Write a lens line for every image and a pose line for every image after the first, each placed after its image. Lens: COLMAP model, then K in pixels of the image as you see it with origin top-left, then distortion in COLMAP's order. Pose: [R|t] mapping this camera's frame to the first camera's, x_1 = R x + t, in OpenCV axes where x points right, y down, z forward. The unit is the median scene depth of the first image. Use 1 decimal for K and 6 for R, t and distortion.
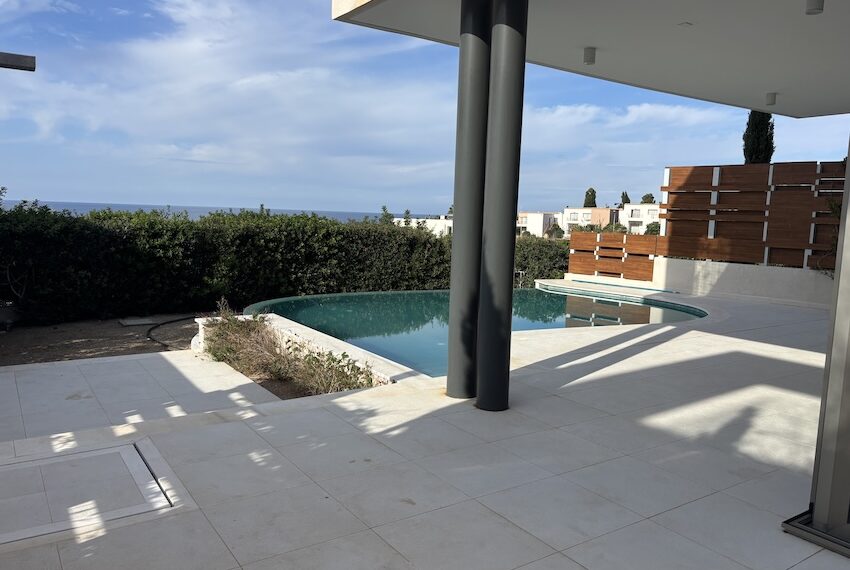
lens RADIAL K [[645.6, 0, 432.7], [0, 645.6, 289.5], [0, 0, 1]] dist [0.012604, 0.003813]
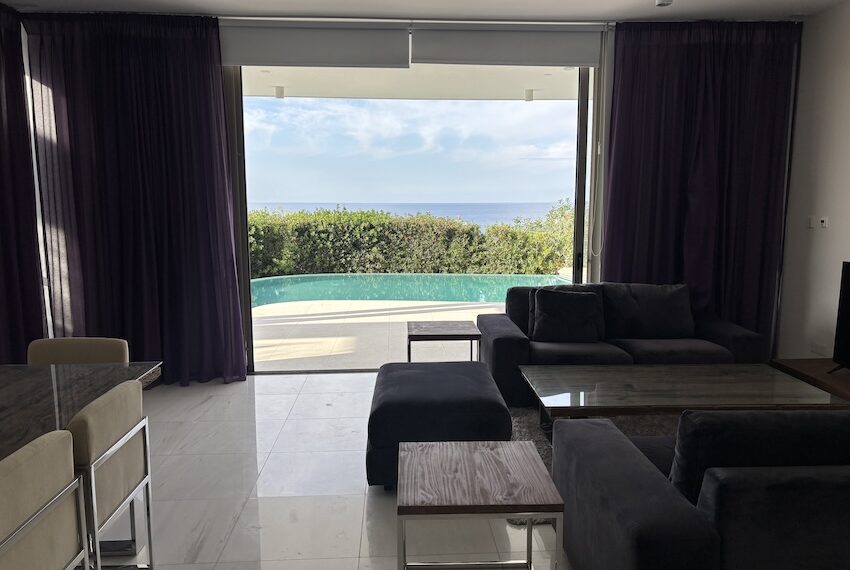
lens RADIAL K [[645.6, 0, 432.7], [0, 645.6, 289.5], [0, 0, 1]] dist [0.012604, 0.003813]
pose [[0.854223, 0.037490, -0.518553, 0.587652], [-0.032343, 0.999297, 0.018967, 0.008014], [0.518899, 0.000569, 0.854835, -0.004436]]
